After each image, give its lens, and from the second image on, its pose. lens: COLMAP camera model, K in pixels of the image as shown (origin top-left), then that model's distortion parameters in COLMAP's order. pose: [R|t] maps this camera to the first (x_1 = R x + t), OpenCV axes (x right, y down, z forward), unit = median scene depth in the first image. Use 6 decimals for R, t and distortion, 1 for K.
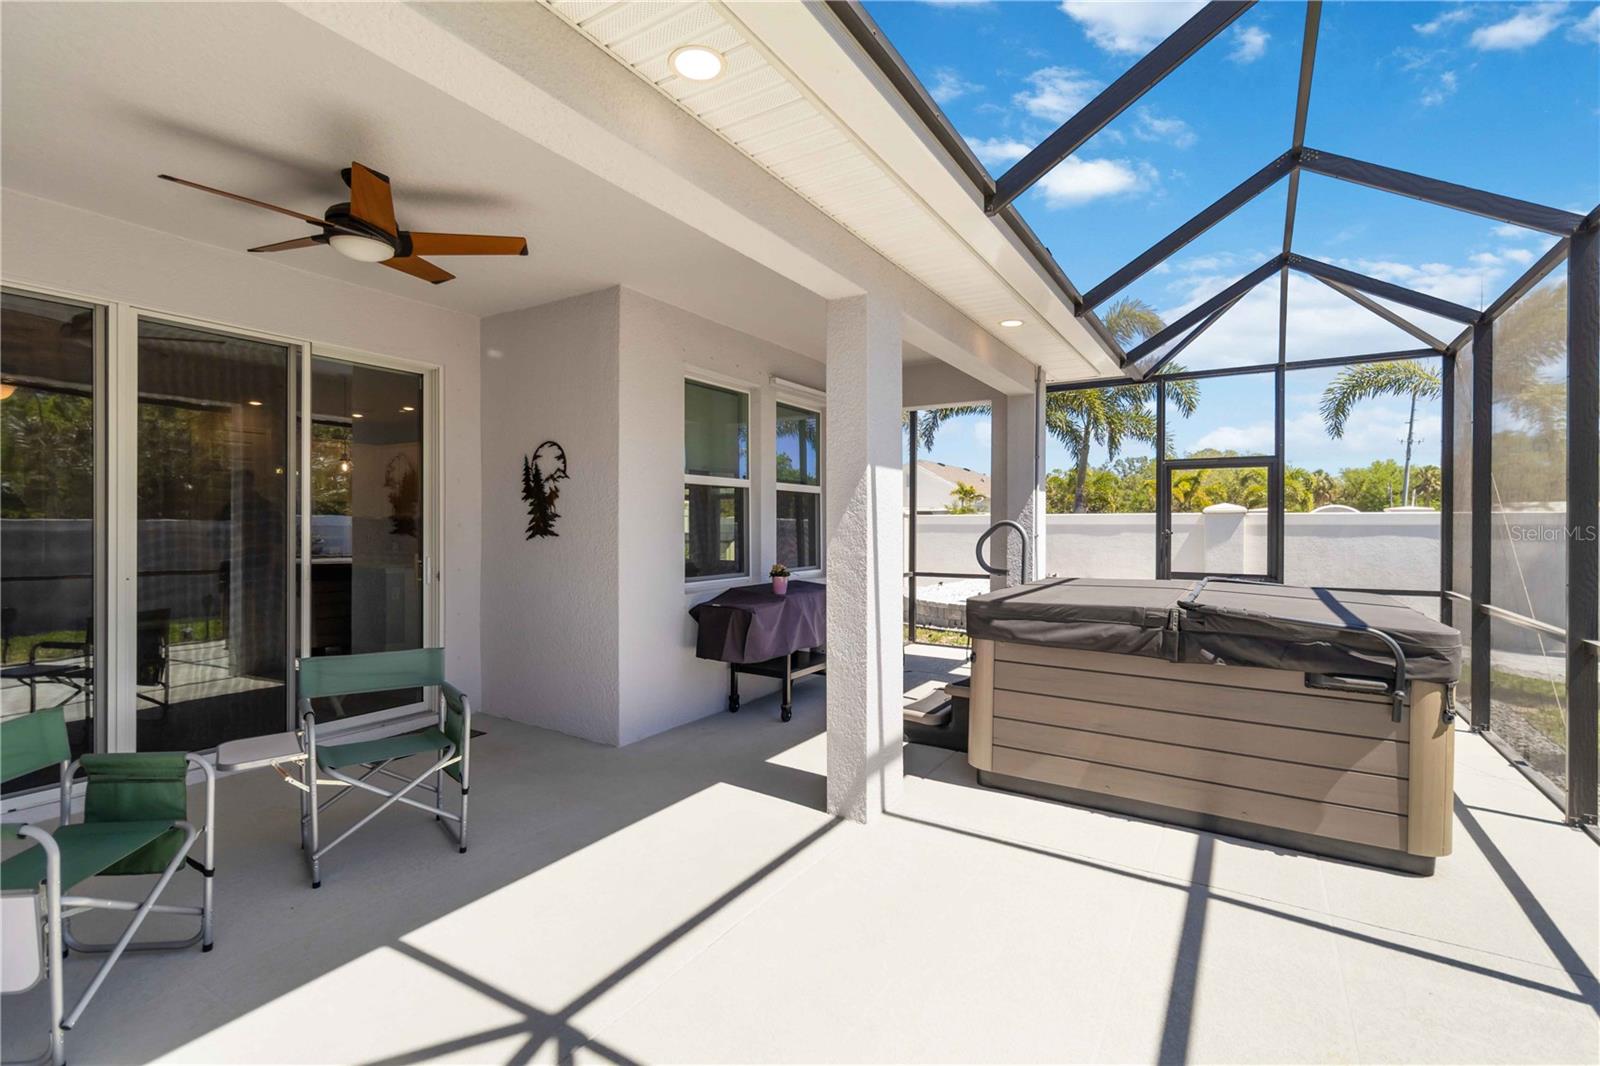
lens RADIAL K [[746.1, 0, 794.9], [0, 746.1, 530.8], [0, 0, 1]] dist [0.003004, 0.000381]
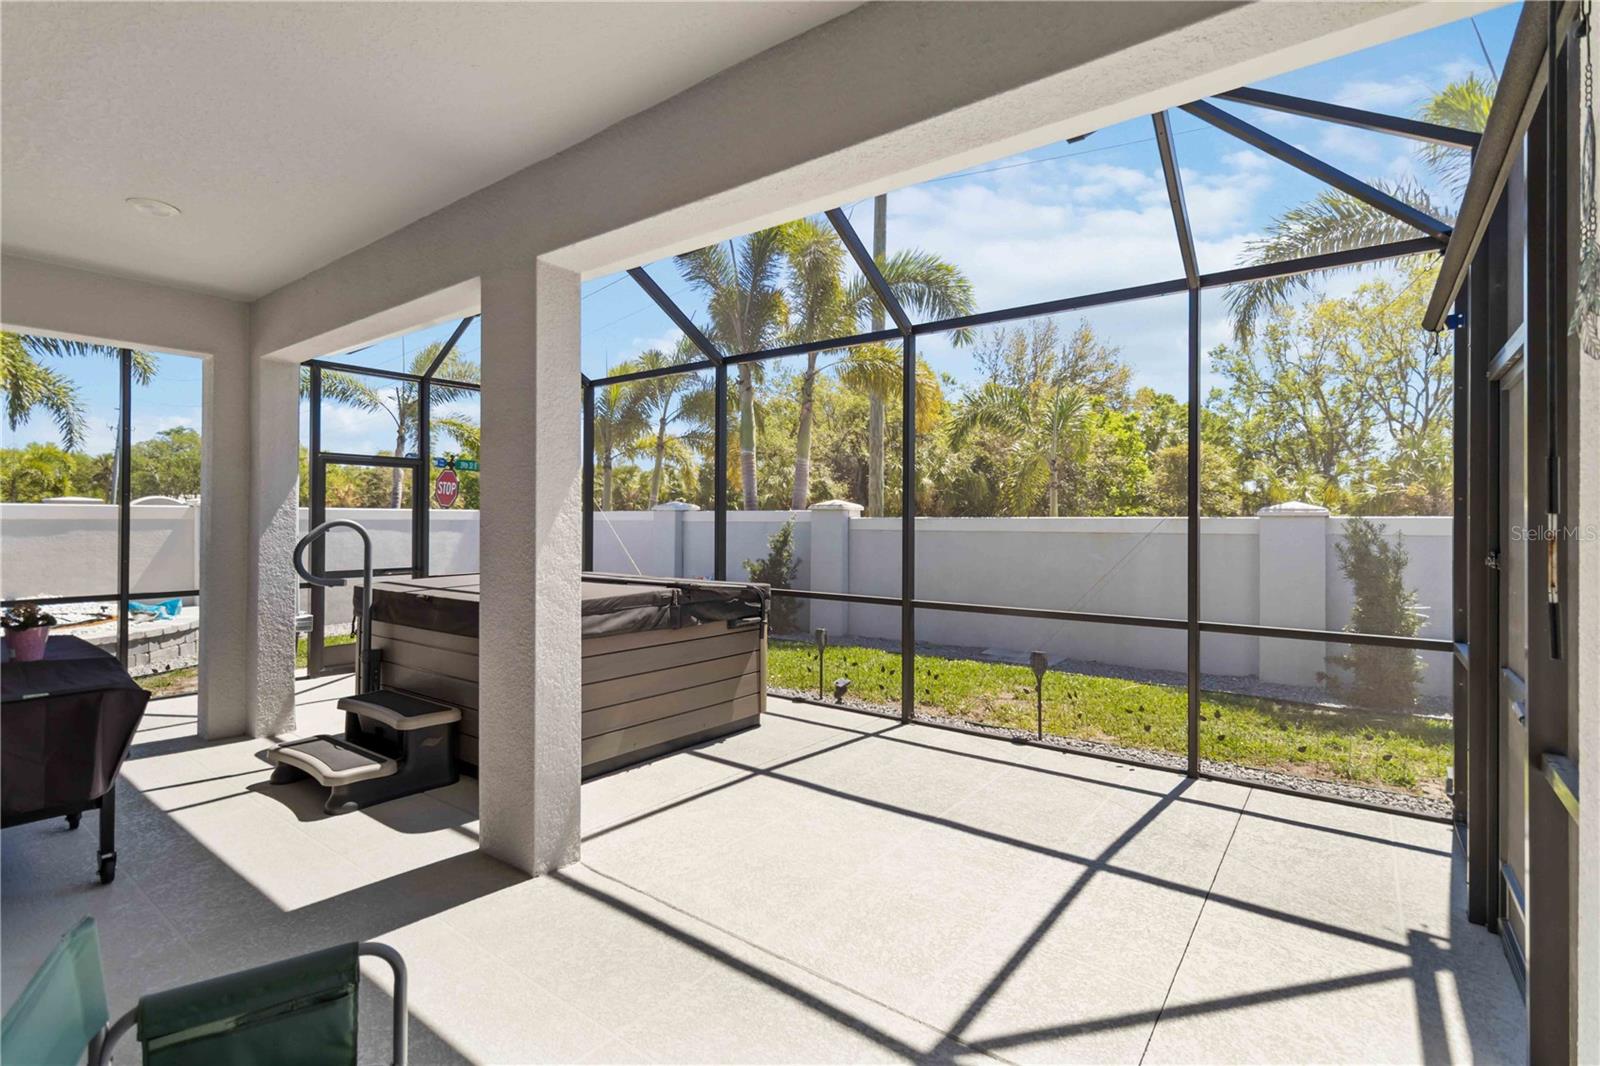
lens RADIAL K [[746.1, 0, 796.6], [0, 746.1, 521.6], [0, 0, 1]] dist [0.003004, 0.000381]
pose [[0.094012, -0.005441, 0.995556, -0.777937], [0.004630, 0.999977, 0.005028, -0.020432], [-0.995560, 0.004137, 0.094035, 0.653426]]
